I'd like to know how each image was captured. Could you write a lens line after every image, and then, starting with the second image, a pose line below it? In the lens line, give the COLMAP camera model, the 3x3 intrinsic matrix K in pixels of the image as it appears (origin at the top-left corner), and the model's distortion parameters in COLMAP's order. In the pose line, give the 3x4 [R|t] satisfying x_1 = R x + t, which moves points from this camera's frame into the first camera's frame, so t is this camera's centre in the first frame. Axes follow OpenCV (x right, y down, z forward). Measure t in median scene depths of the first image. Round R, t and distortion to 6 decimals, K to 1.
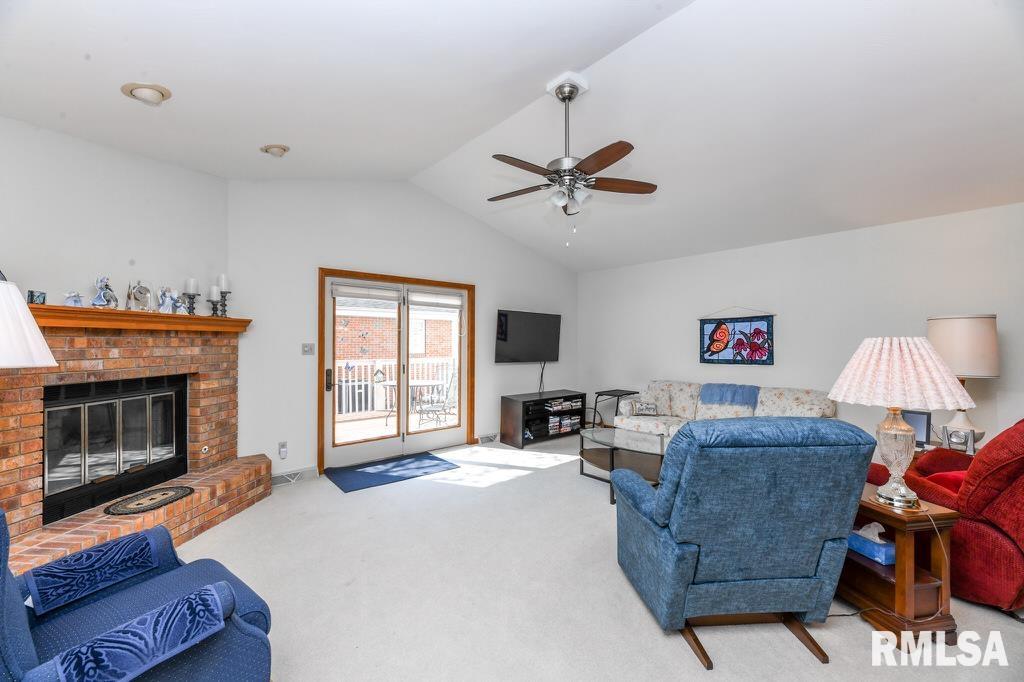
lens RADIAL K [[424.8, 0, 513.4], [0, 424.8, 338.1], [0, 0, 1]] dist [0.000598, -0.003099]
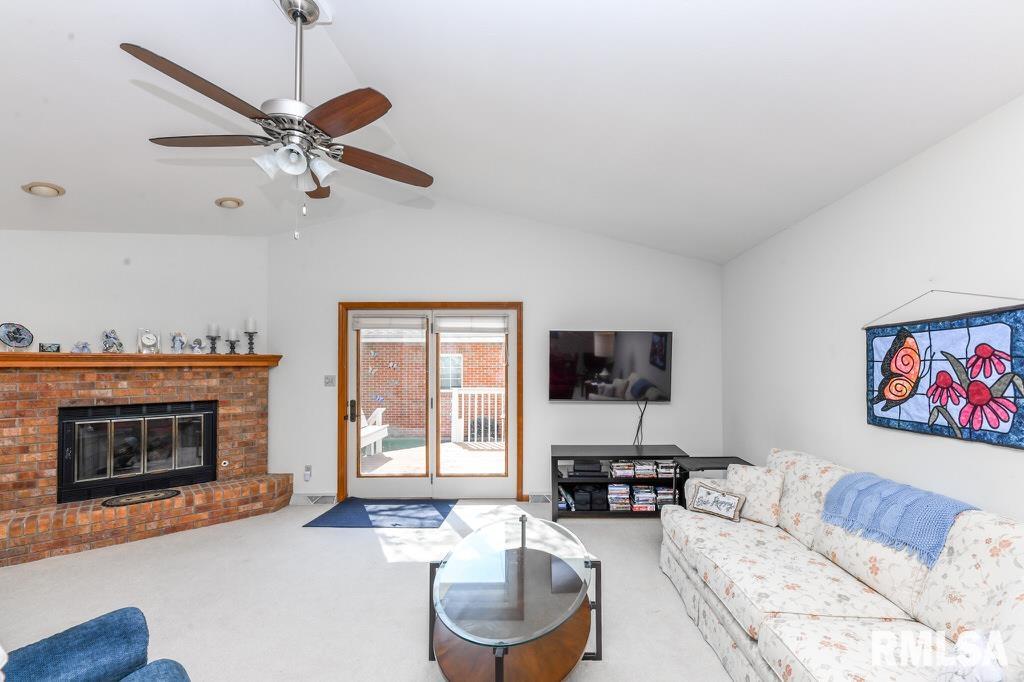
lens RADIAL K [[433.0, 0, 545.7], [0, 433.0, 358.1], [0, 0, 1]] dist [-0.001348, -0.001341]
pose [[0.744883, -0.015128, -0.667024, 0.538390], [0.010351, 0.999885, -0.011118, -0.010741], [0.667115, 0.001377, 0.744954, 0.471594]]
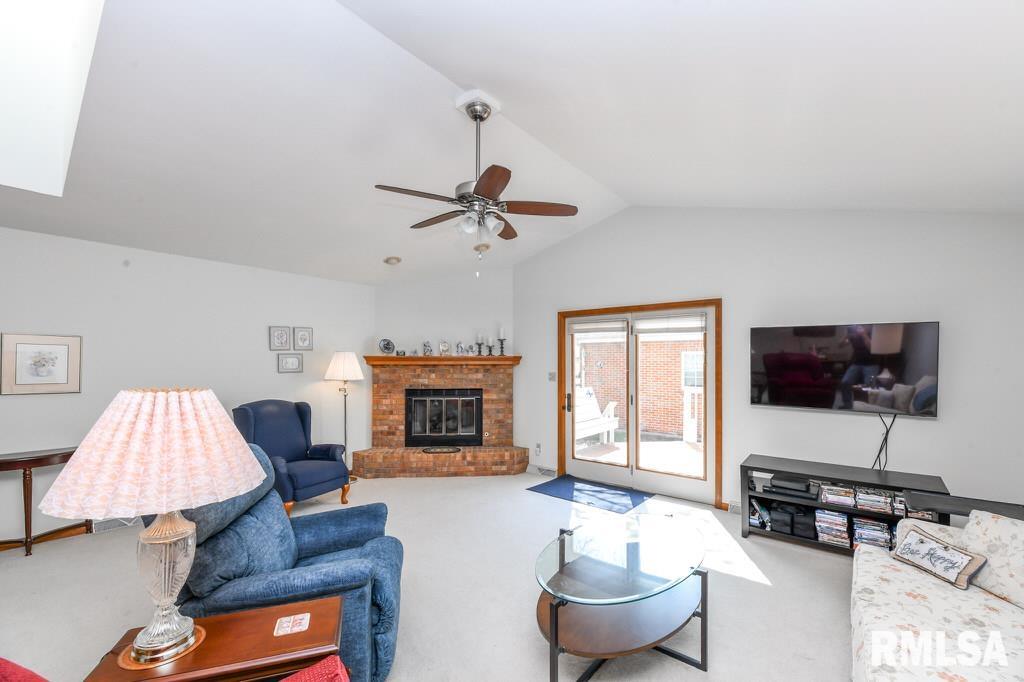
lens RADIAL K [[427.6, 0, 516.9], [0, 427.6, 359.1], [0, 0, 1]] dist [0.000259, -0.000759]
pose [[0.156925, -0.009989, -0.987560, 0.668006], [0.007068, 0.999935, -0.008991, -0.014310], [0.987585, -0.005570, 0.156985, 0.583618]]
